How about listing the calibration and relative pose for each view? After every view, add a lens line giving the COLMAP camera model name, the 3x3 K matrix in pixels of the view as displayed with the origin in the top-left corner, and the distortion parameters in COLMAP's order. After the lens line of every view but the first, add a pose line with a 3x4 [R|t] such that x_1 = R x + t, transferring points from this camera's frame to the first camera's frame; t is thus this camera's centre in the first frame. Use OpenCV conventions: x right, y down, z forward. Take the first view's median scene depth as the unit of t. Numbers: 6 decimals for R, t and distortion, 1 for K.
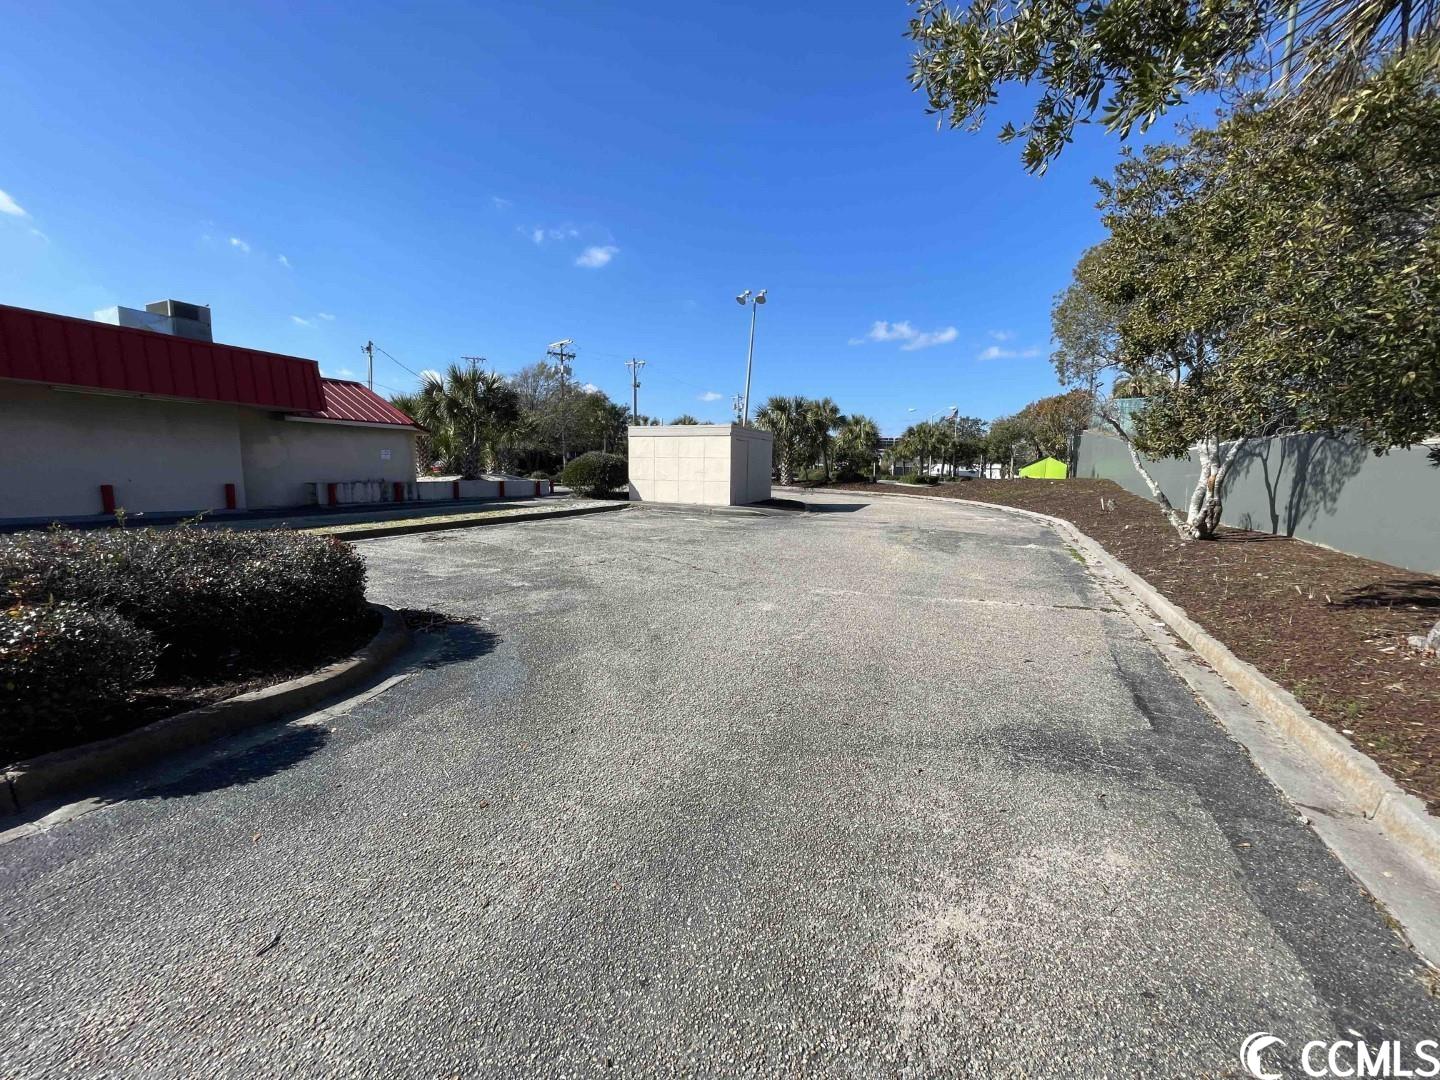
lens RADIAL K [[582.5, 0, 722.4], [0, 582.5, 540.7], [0, 0, 1]] dist [0.001948, 0.000053]
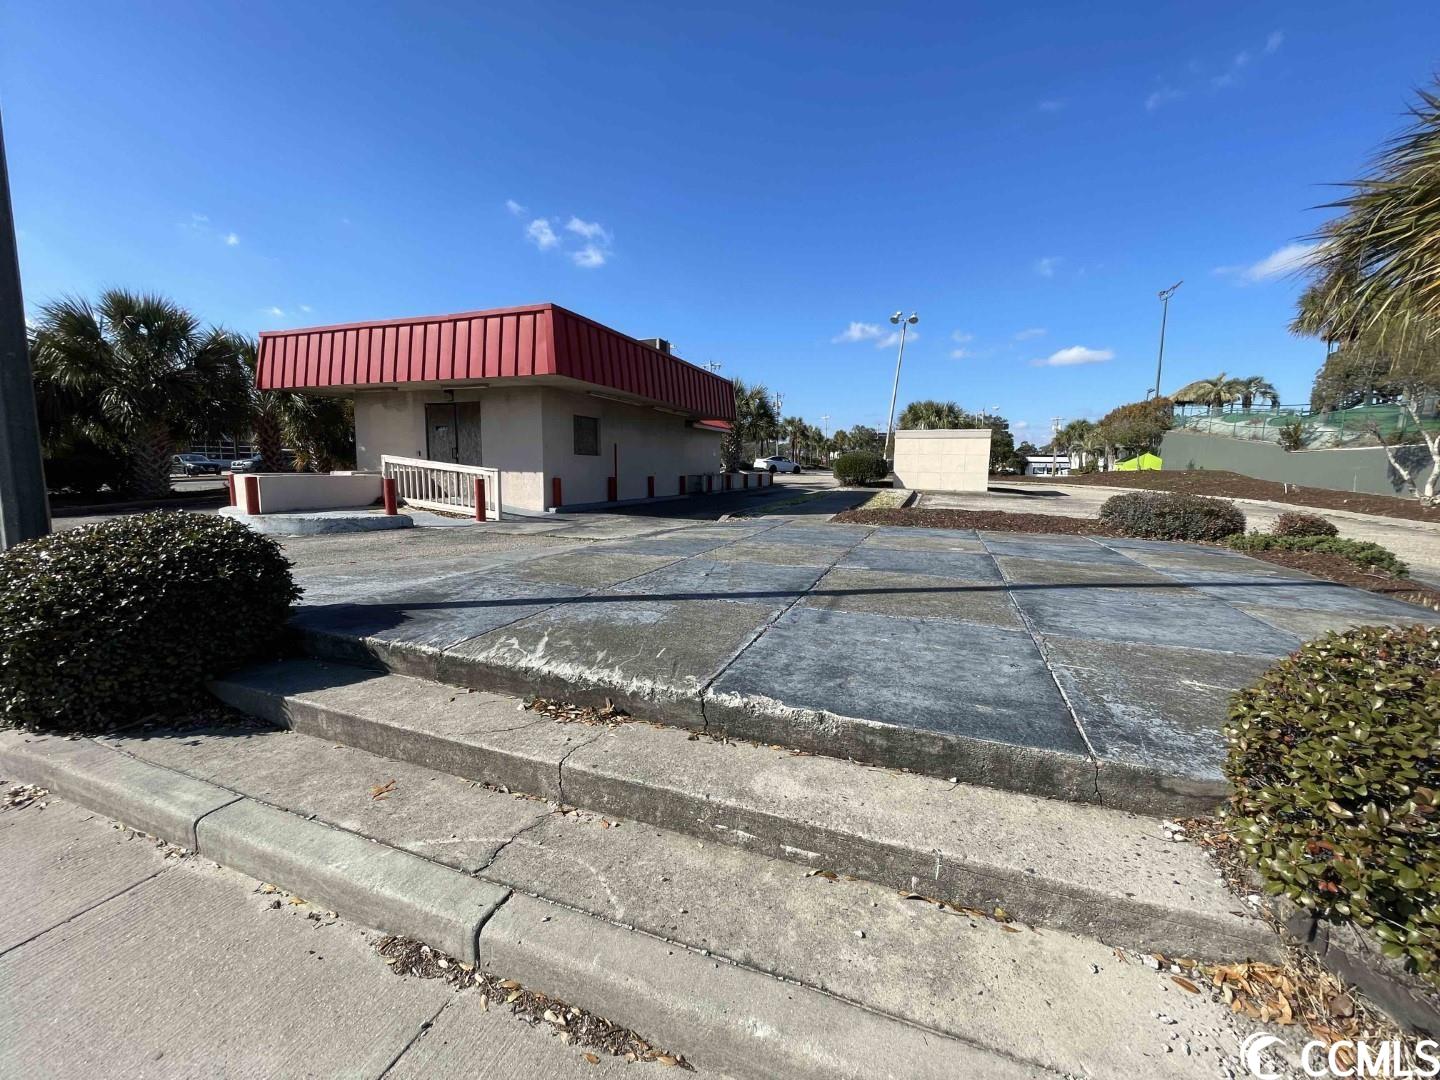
lens RADIAL K [[567.1, 0, 720.0], [0, 567.1, 540.0], [0, 0, 1]] dist [0.002316, 0.000284]
pose [[0.996443, -0.004672, 0.084135, -2.306981], [0.002915, 0.999775, 0.020996, 0.044351], [-0.084215, -0.020676, 0.996233, -0.689754]]
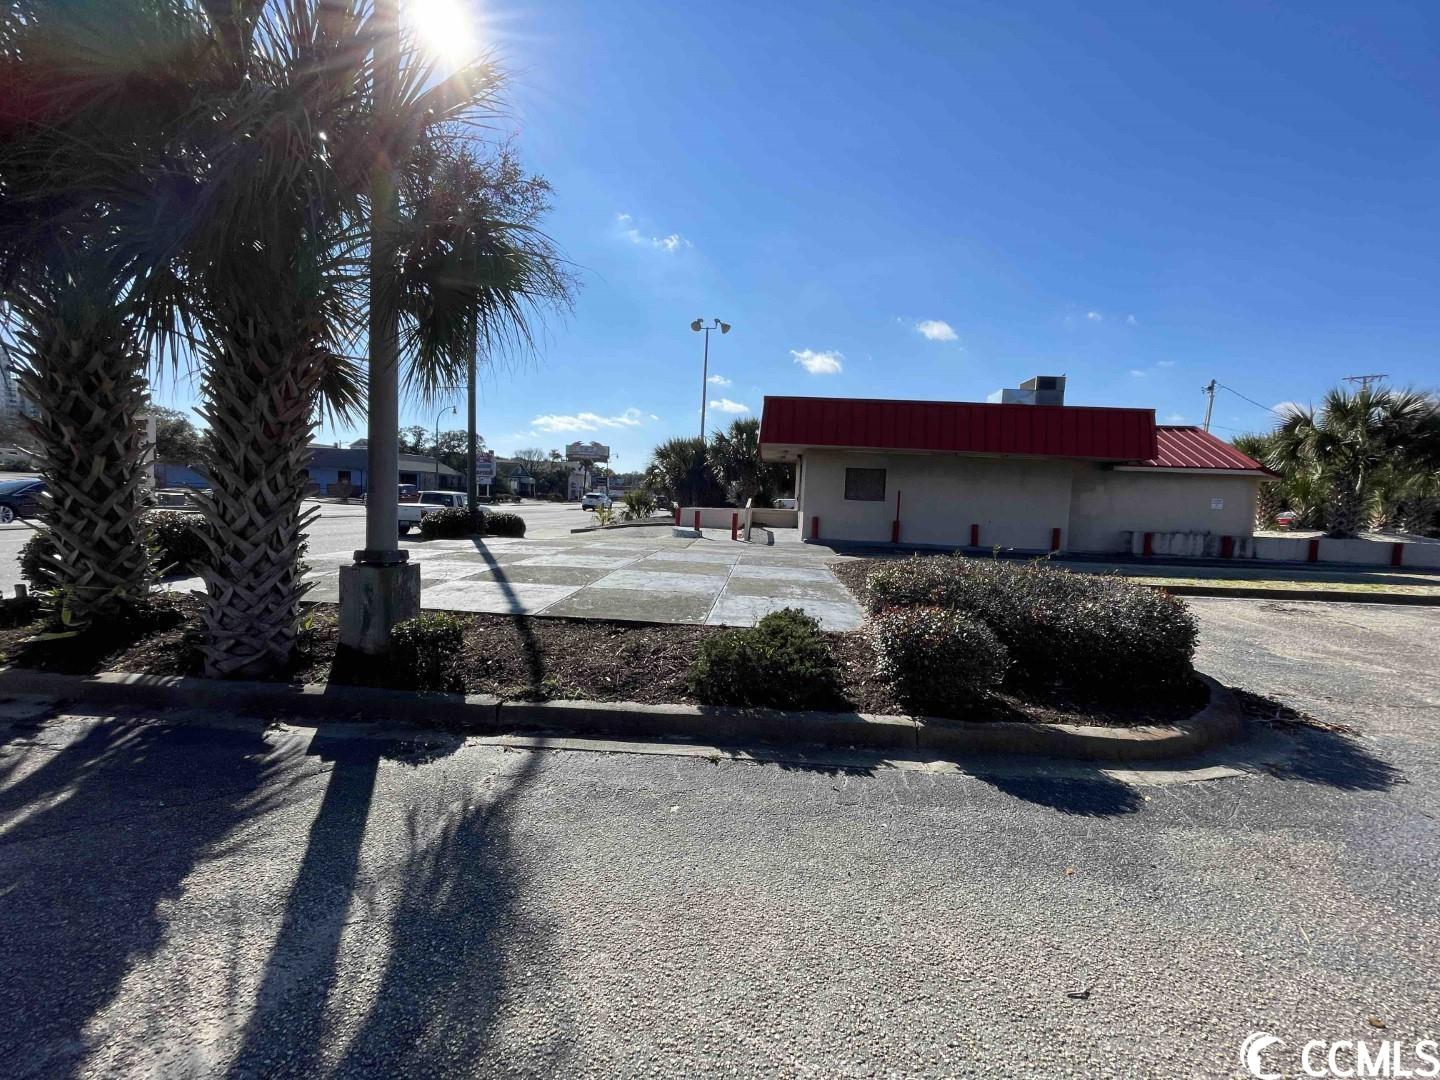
lens RADIAL K [[582.5, 0, 722.4], [0, 582.5, 540.7], [0, 0, 1]] dist [0.001948, 0.000053]
pose [[0.352103, 0.070144, -0.933329, -0.043255], [-0.146336, 0.989050, 0.019125, 0.000417], [0.924451, 0.129845, 0.358512, -0.005585]]
